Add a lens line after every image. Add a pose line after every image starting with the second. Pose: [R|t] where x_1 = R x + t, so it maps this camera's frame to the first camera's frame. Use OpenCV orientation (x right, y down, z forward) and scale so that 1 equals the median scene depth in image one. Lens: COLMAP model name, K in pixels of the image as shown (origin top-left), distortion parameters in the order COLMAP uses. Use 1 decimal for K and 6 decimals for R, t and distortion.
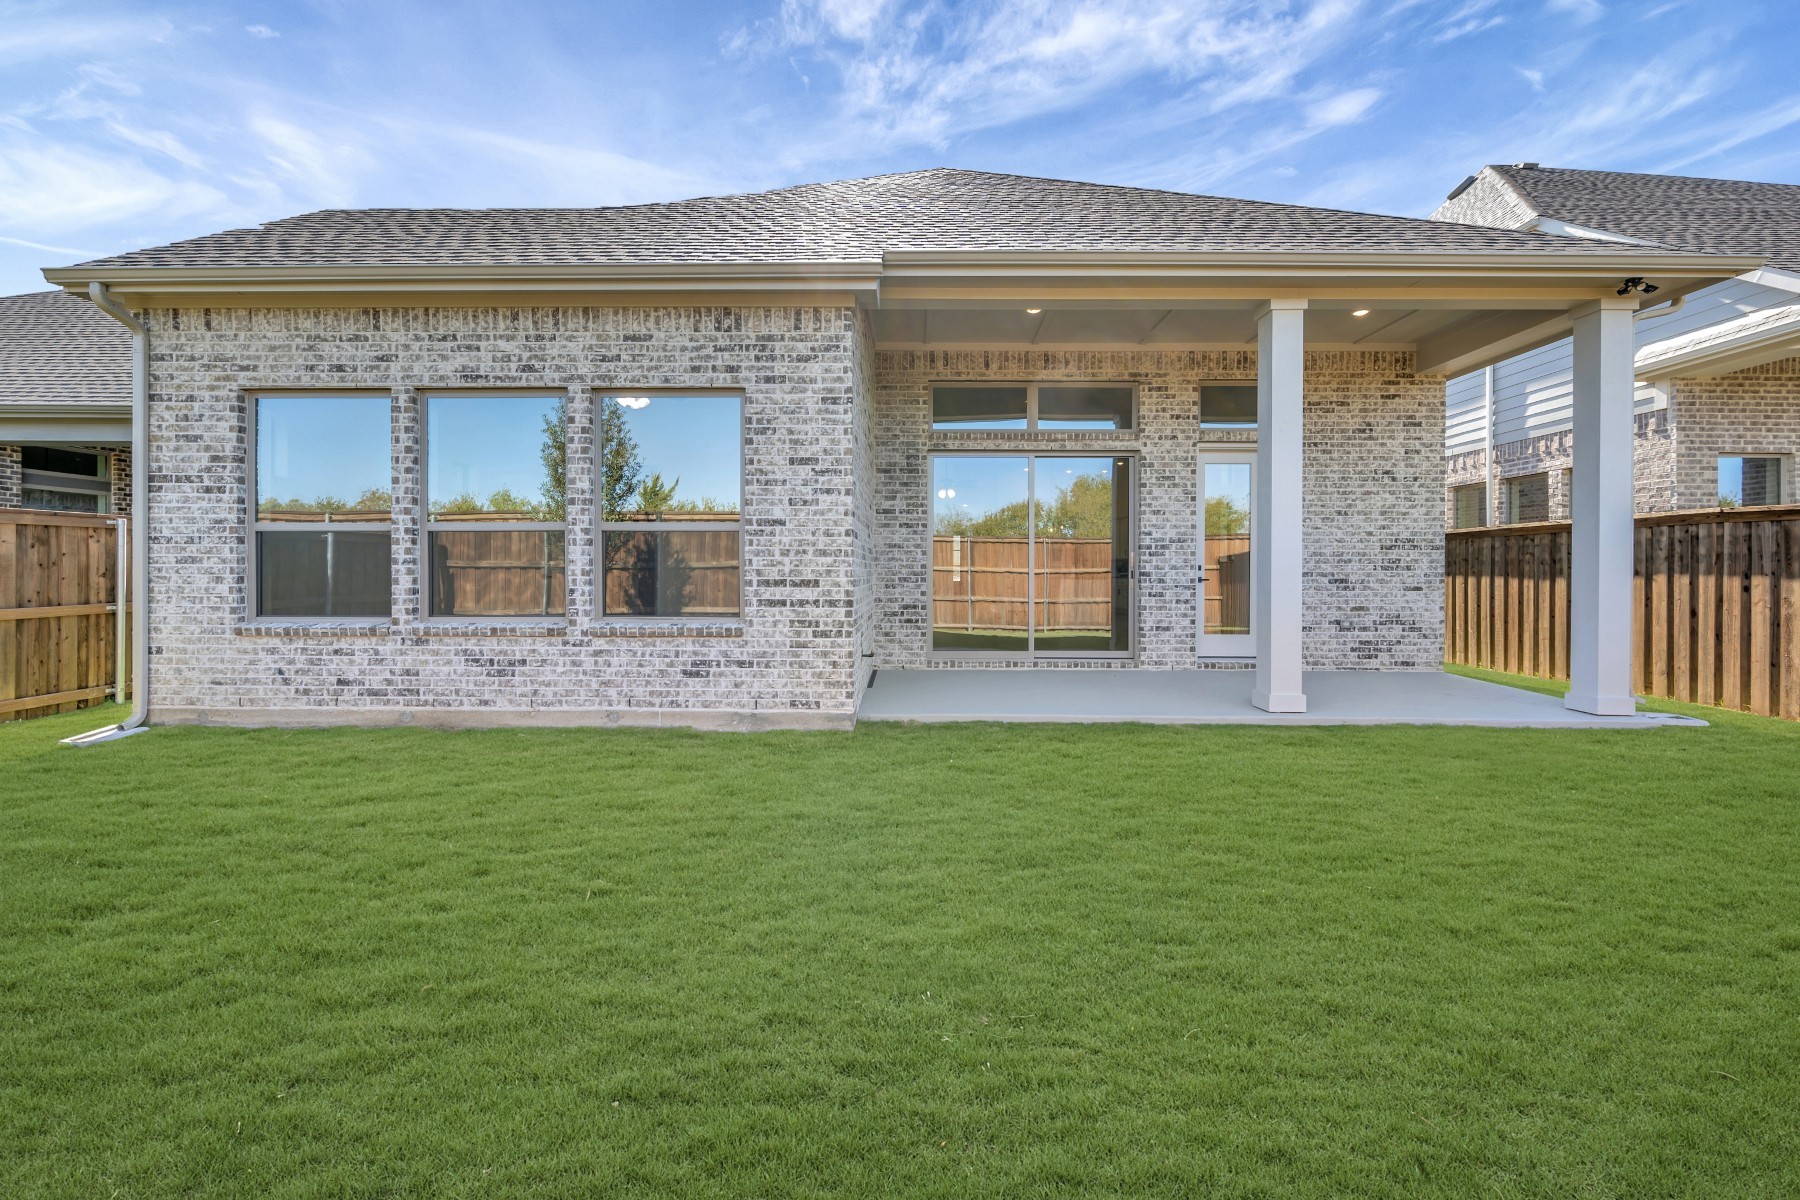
lens RADIAL K [[733.4, 0, 910.0], [0, 733.4, 574.4], [0, 0, 1]] dist [0.004654, -0.001334]
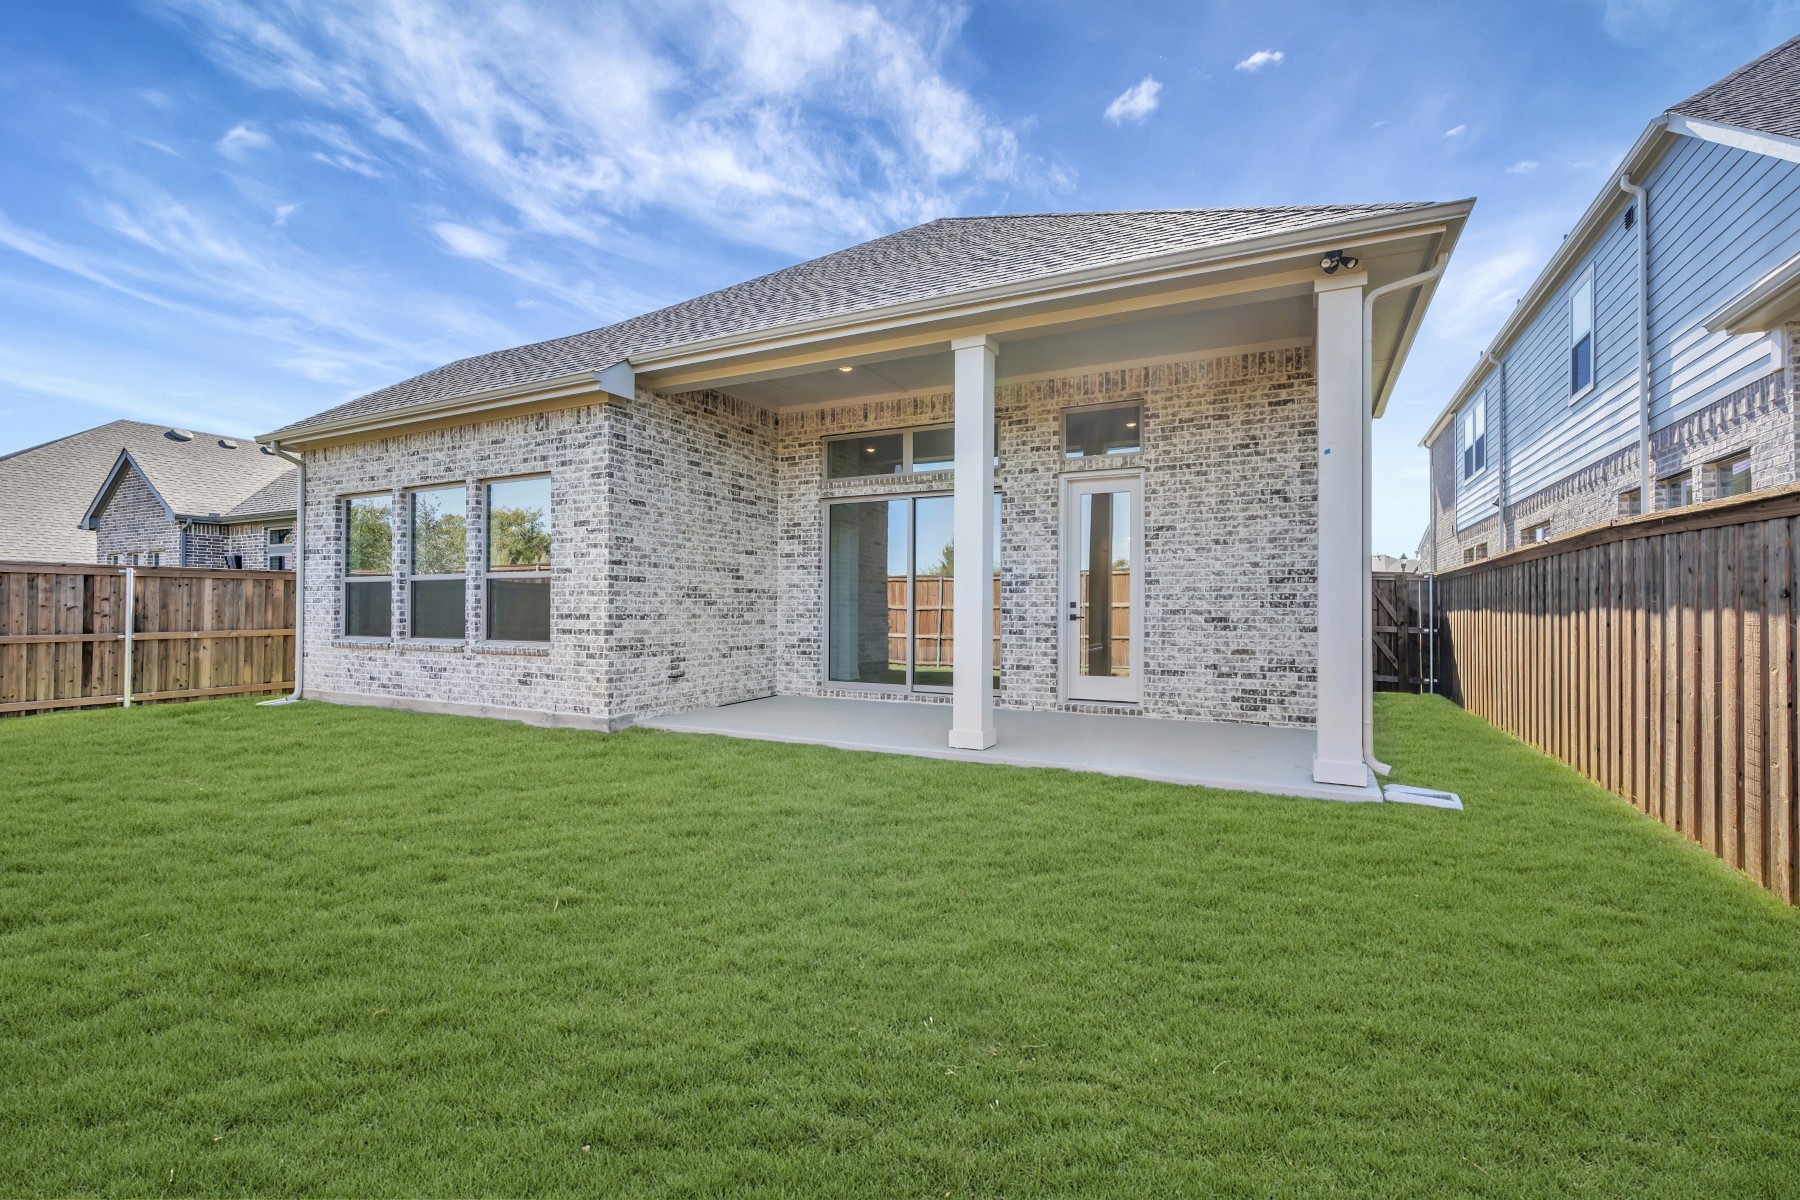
lens RADIAL K [[773.0, 0, 901.9], [0, 773.0, 600.2], [0, 0, 1]] dist [0.003441, -0.000096]
pose [[0.898351, -0.003722, -0.439262, 0.651765], [-0.003510, 0.999871, -0.015650, 0.001657], [0.439264, 0.015601, 0.898223, 0.008260]]
